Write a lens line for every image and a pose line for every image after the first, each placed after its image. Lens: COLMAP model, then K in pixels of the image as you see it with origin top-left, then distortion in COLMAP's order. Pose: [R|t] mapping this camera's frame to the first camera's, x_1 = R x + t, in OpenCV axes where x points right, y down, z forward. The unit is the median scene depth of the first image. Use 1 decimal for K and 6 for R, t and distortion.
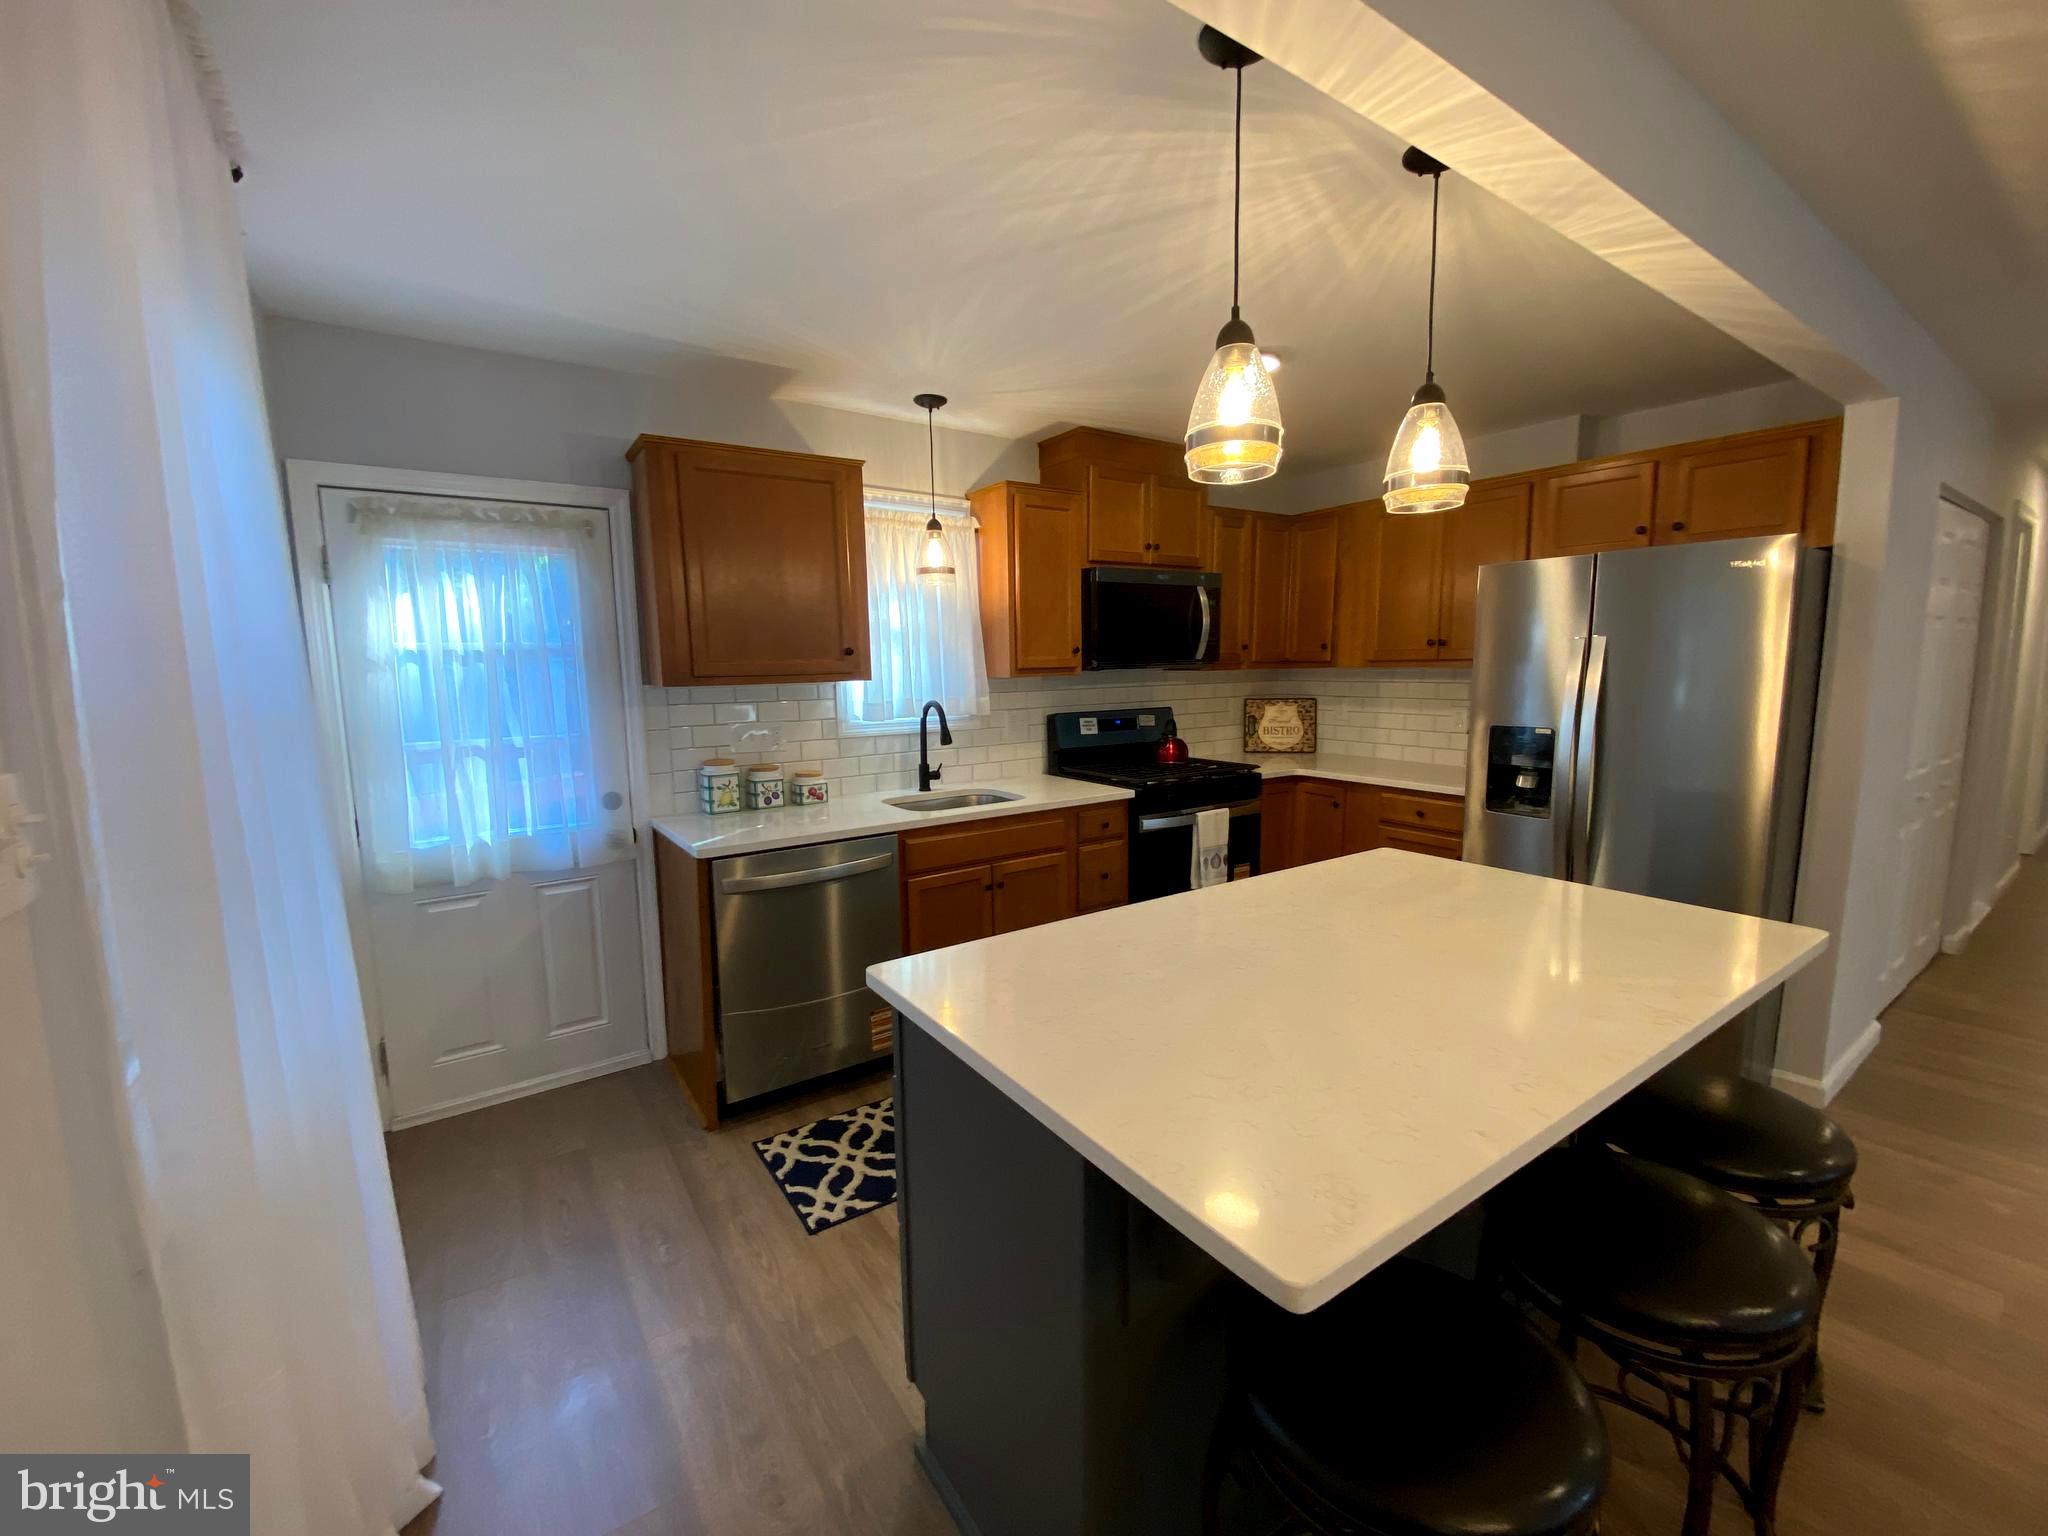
lens RADIAL K [[828.2, 0, 1020.5], [0, 828.2, 764.8], [0, 0, 1]] dist [0.009753, -0.013924]
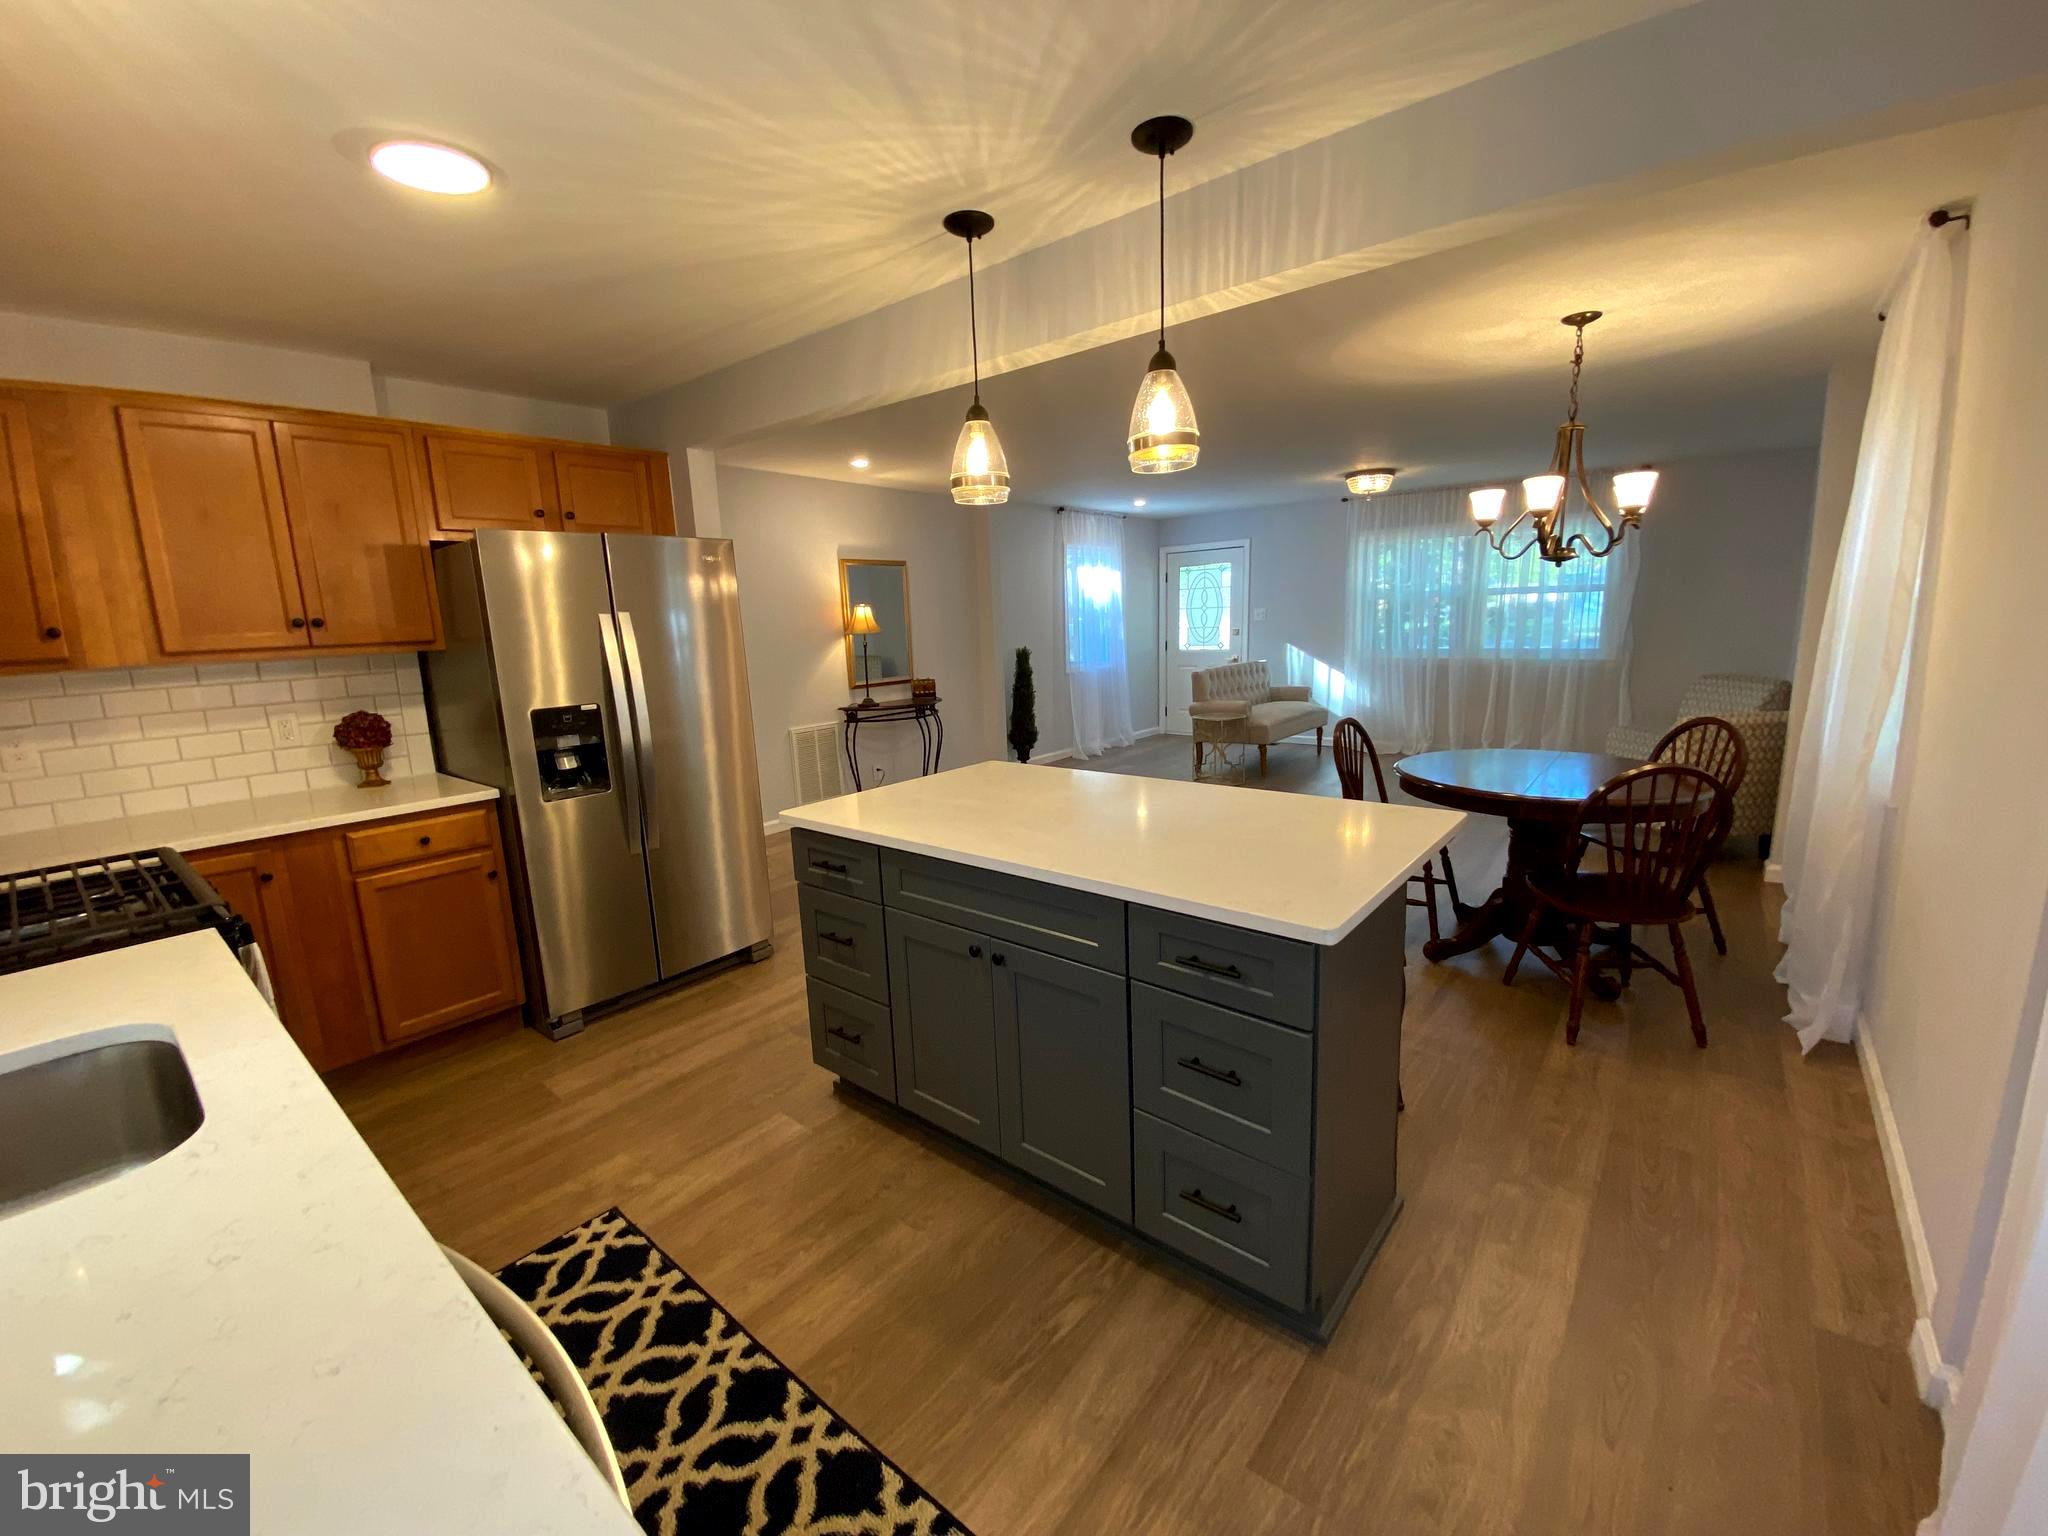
lens RADIAL K [[828.2, 0, 1013.3], [0, 828.2, 770.0], [0, 0, 1]] dist [0.009753, -0.013924]
pose [[-0.271307, -0.152258, 0.950374, -0.488949], [0.160297, 0.966471, 0.200597, -0.088509], [-0.949051, 0.206766, -0.237804, 0.787769]]
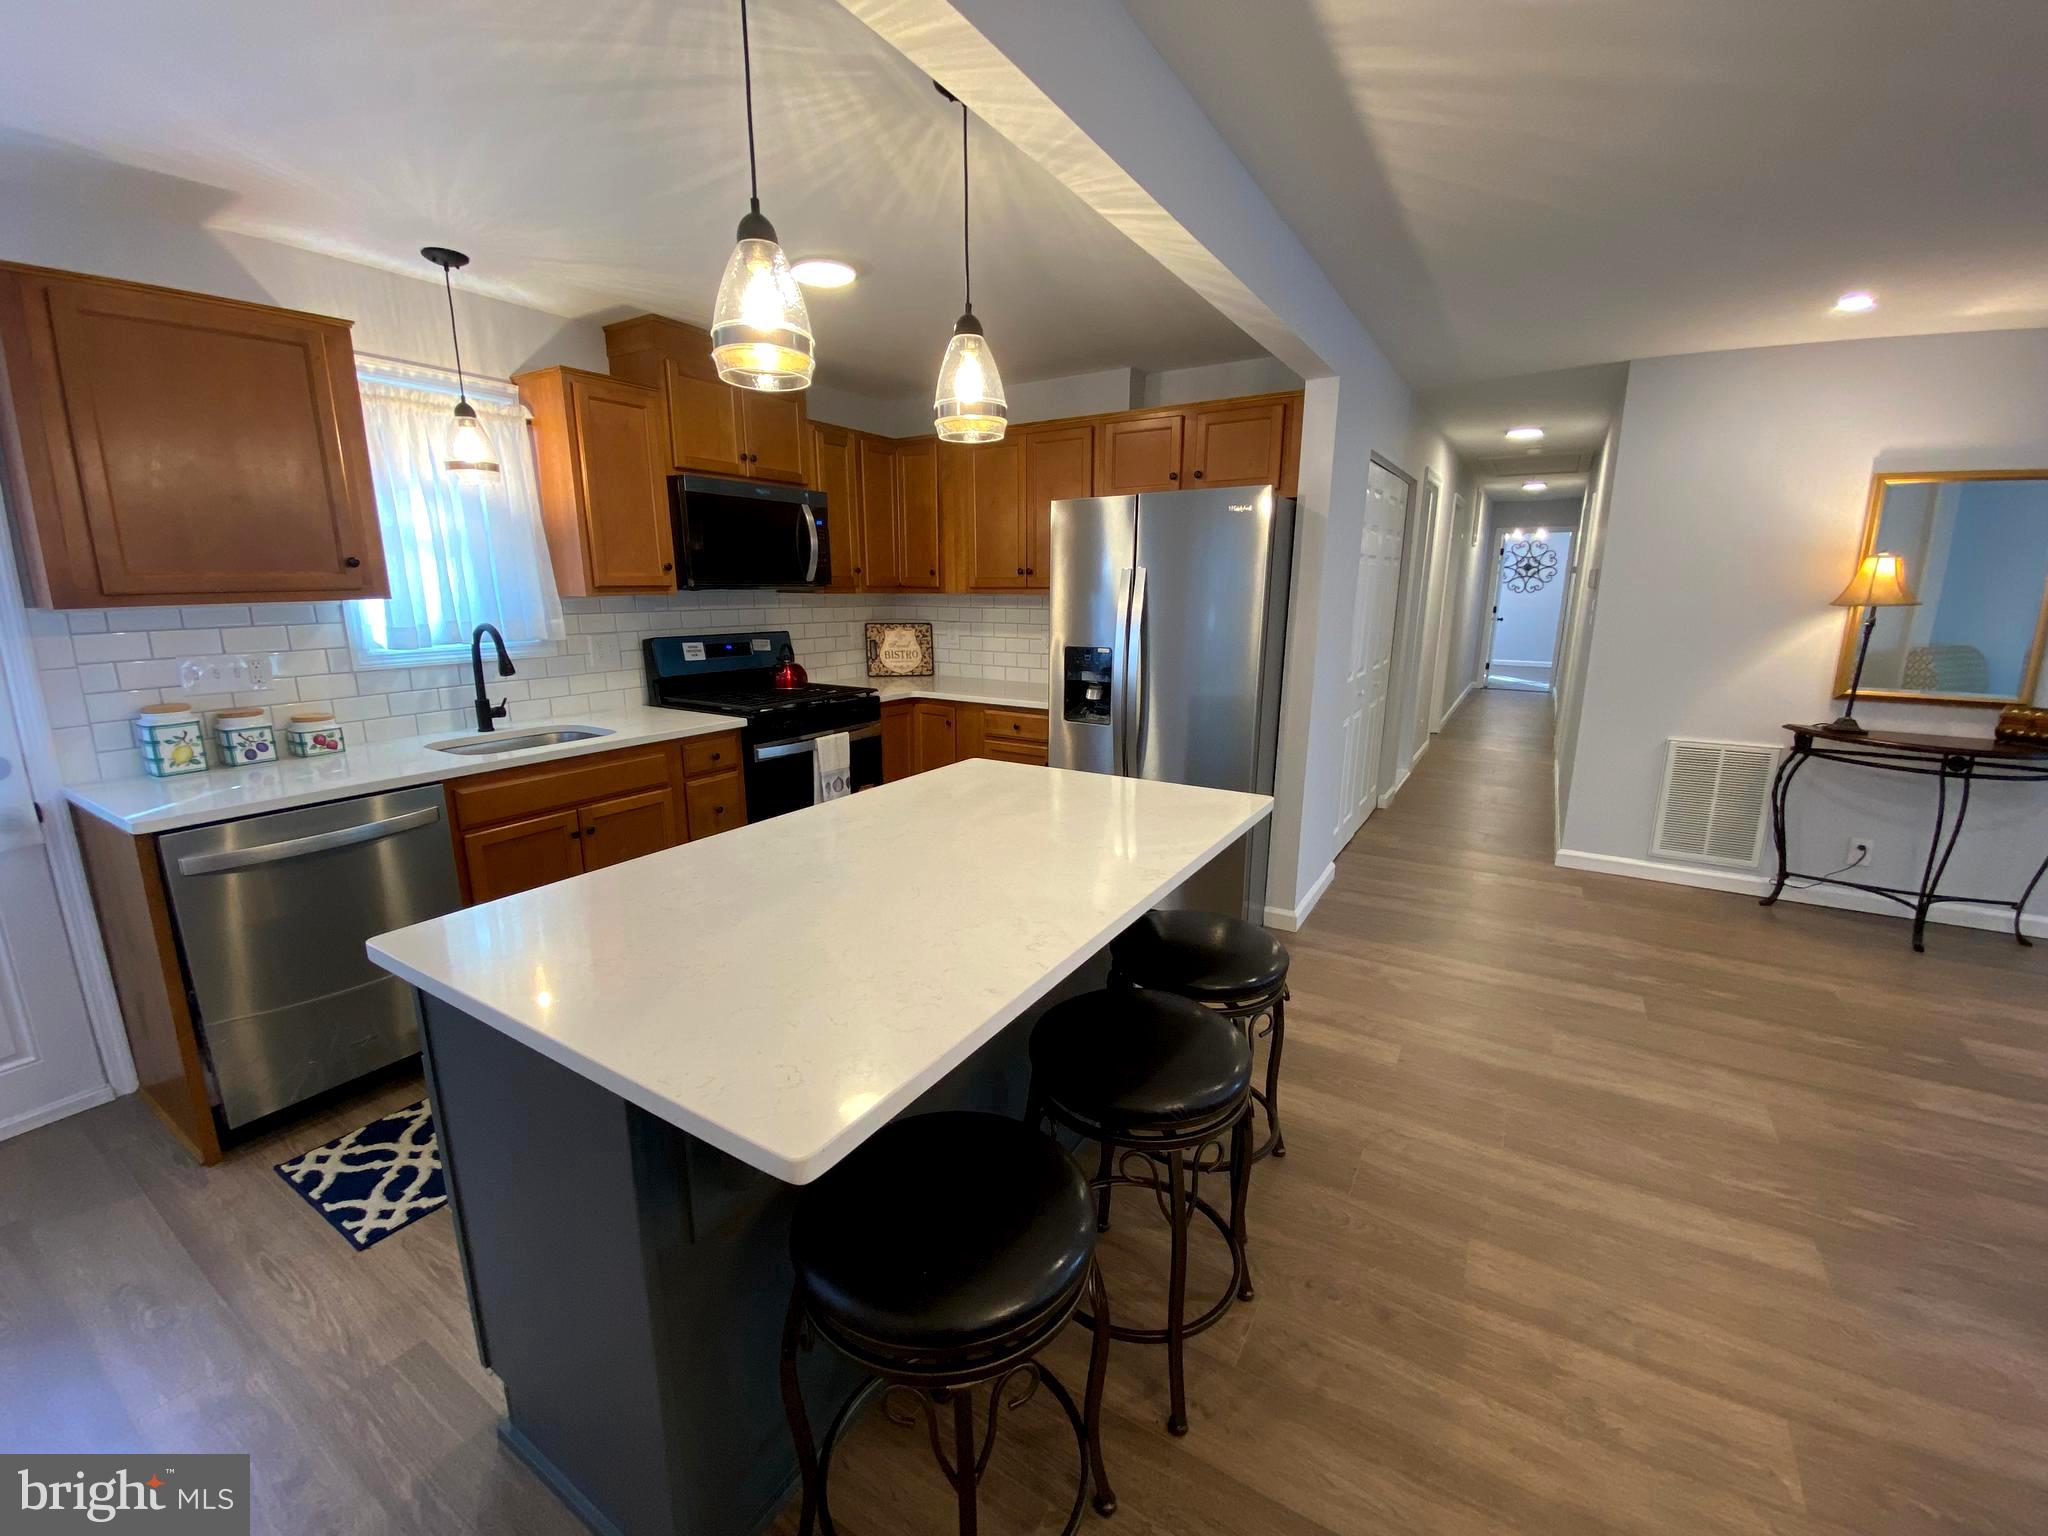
lens RADIAL K [[828.2, 0, 1023.5], [0, 828.2, 767.8], [0, 0, 1]] dist [0.009753, -0.013924]
pose [[0.913533, -0.073582, 0.400053, 0.054026], [0.037008, 0.994458, 0.098401, 0.006389], [-0.405077, -0.075088, 0.911194, -0.017455]]
